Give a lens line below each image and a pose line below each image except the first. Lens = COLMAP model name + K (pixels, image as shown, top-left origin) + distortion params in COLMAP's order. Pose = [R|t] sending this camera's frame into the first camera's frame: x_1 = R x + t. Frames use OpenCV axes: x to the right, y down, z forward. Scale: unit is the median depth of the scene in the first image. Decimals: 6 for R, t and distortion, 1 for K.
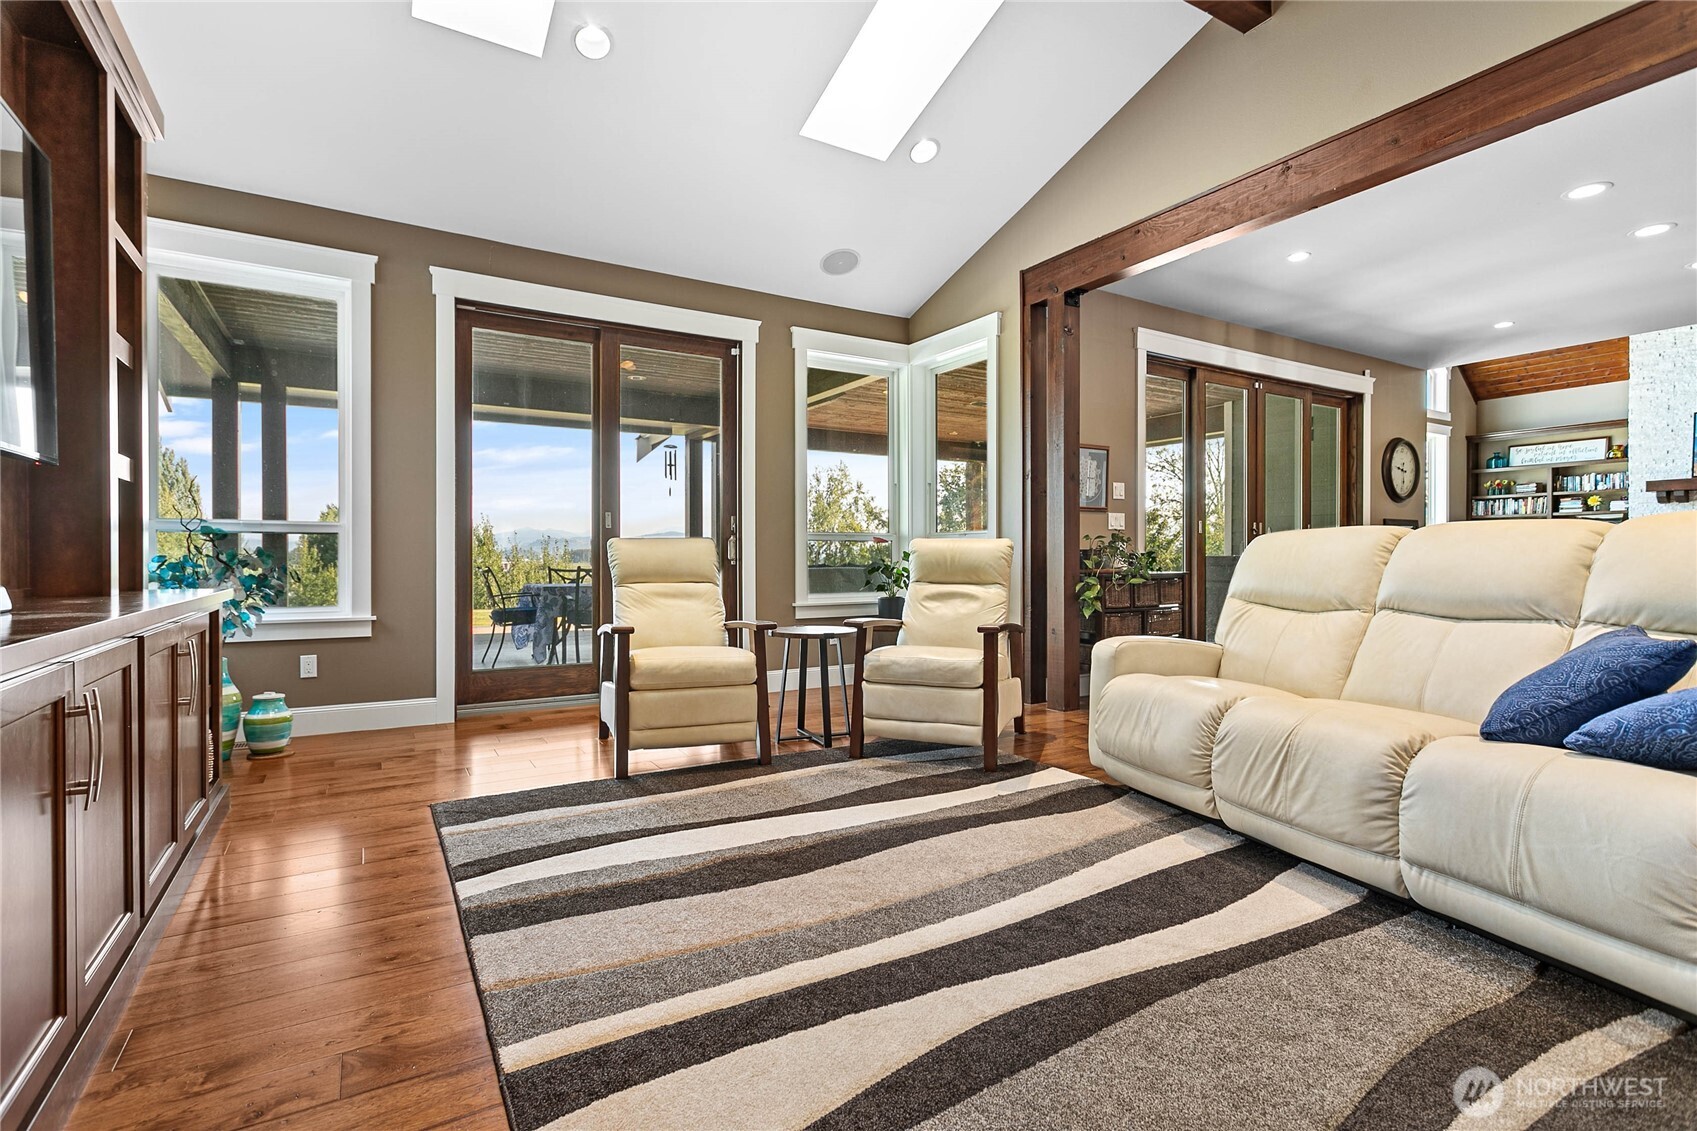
lens RADIAL K [[807.5, 0, 853.7], [0, 807.5, 566.0], [0, 0, 1]] dist [0.000107, 0.001863]
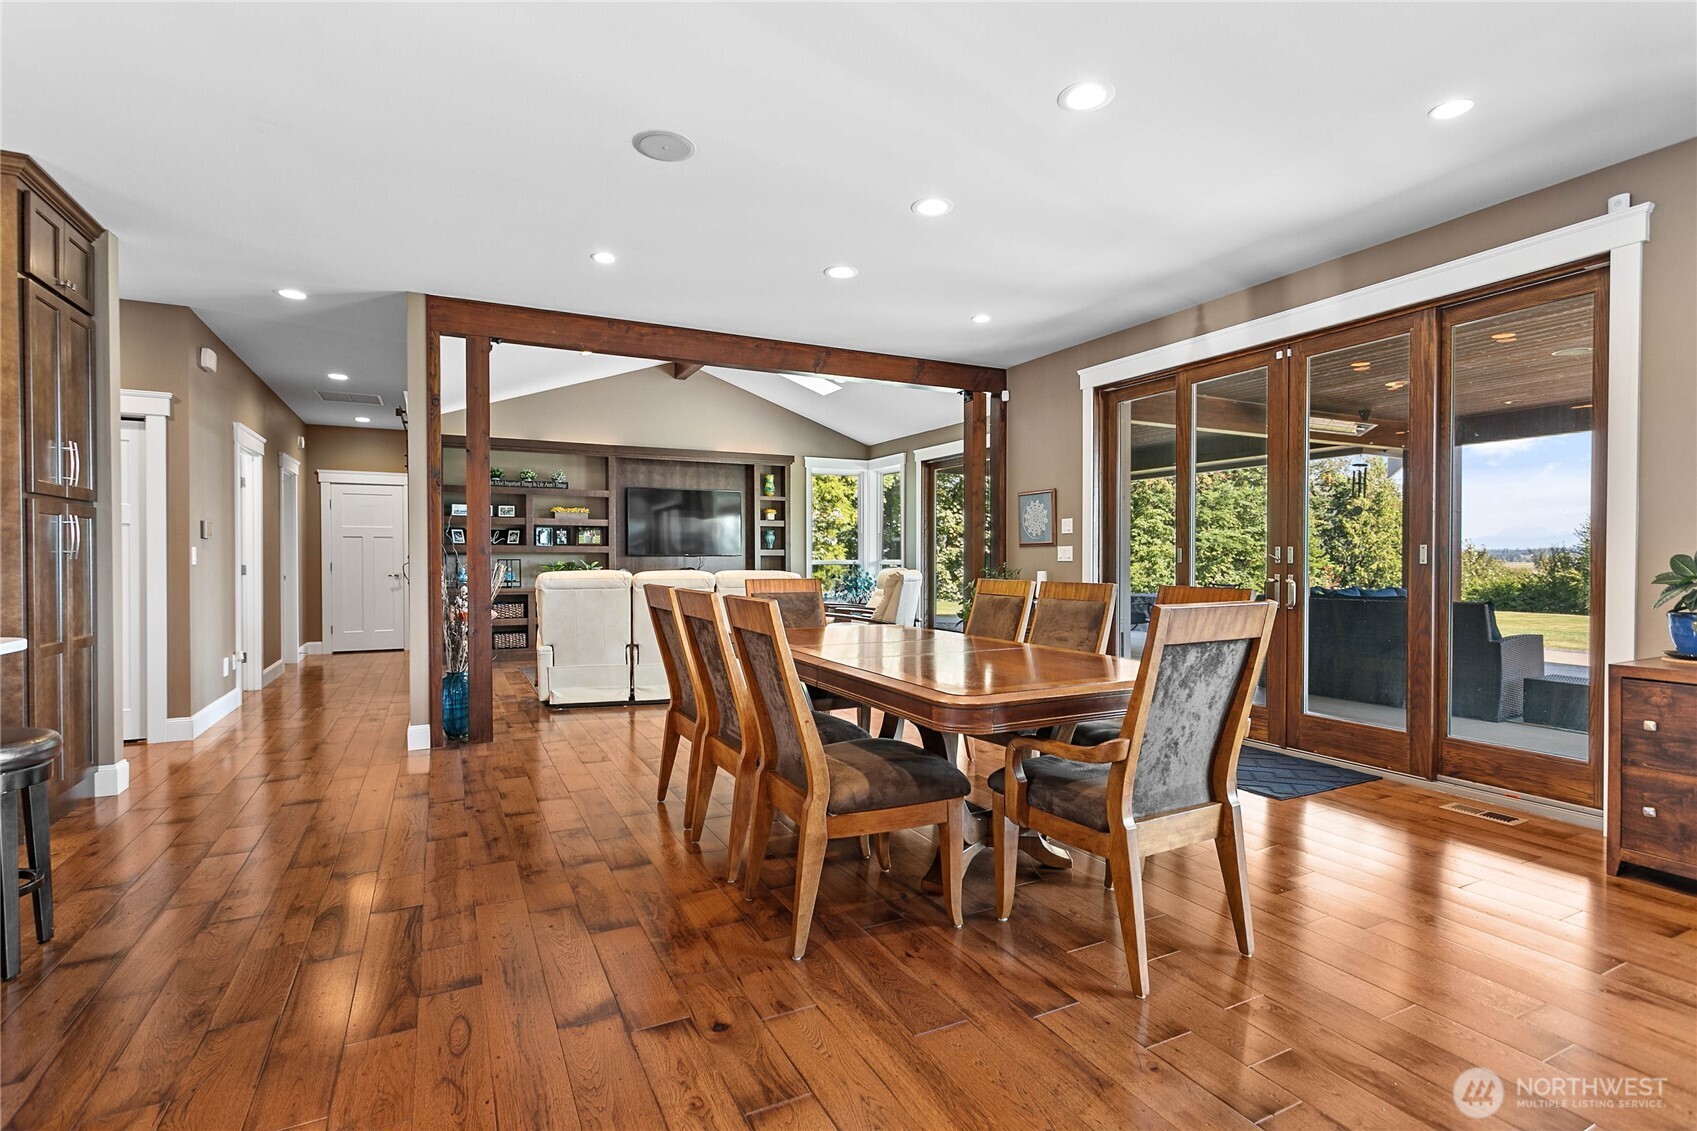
lens RADIAL K [[807.5, 0, 844.7], [0, 807.5, 572.7], [0, 0, 1]] dist [0.000107, 0.001863]
pose [[-0.077196, 0.017313, -0.996866, 0.740279], [-0.011872, 0.999762, 0.018283, -0.023506], [0.996945, 0.013246, -0.076972, 0.399540]]
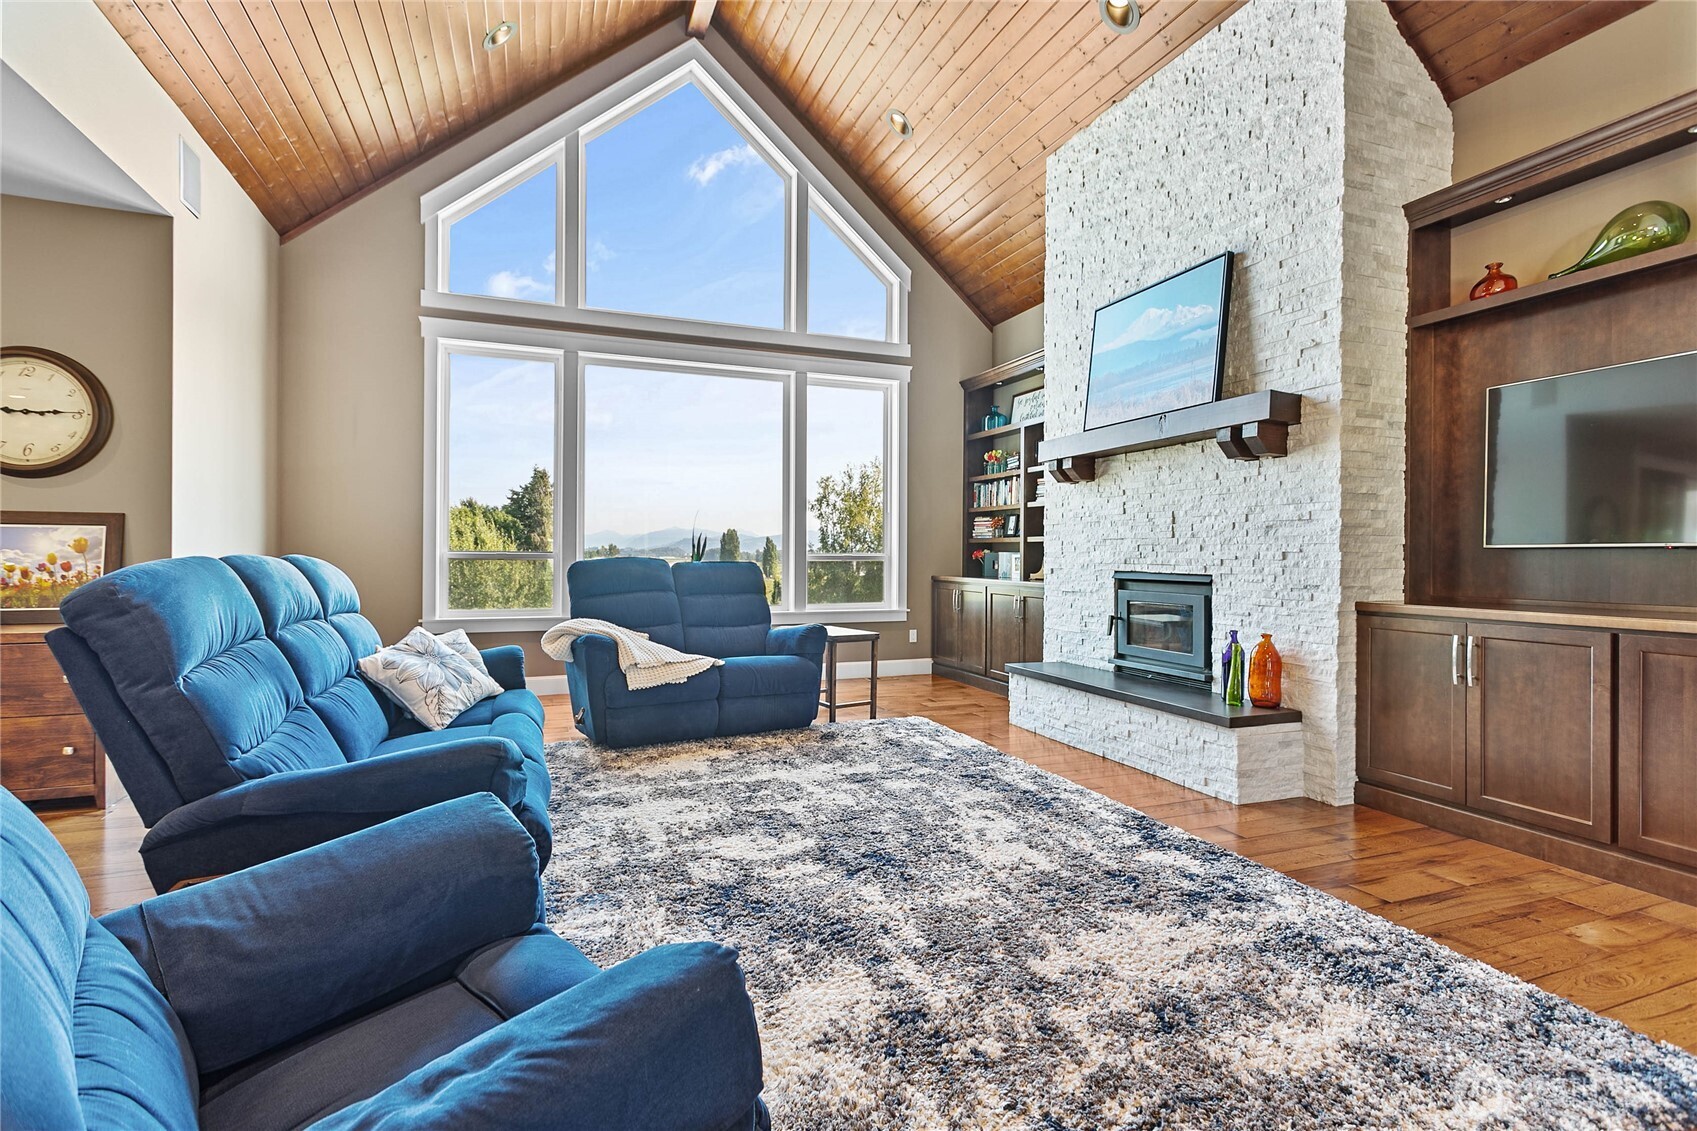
lens RADIAL K [[807.5, 0, 851.4], [0, 807.5, 552.7], [0, 0, 1]] dist [0.000107, 0.001863]
pose [[0.986046, 0.004835, -0.166403, 0.864857], [-0.007368, 0.999866, -0.014607, -0.020317], [0.166310, 0.015629, 0.985950, 0.409680]]
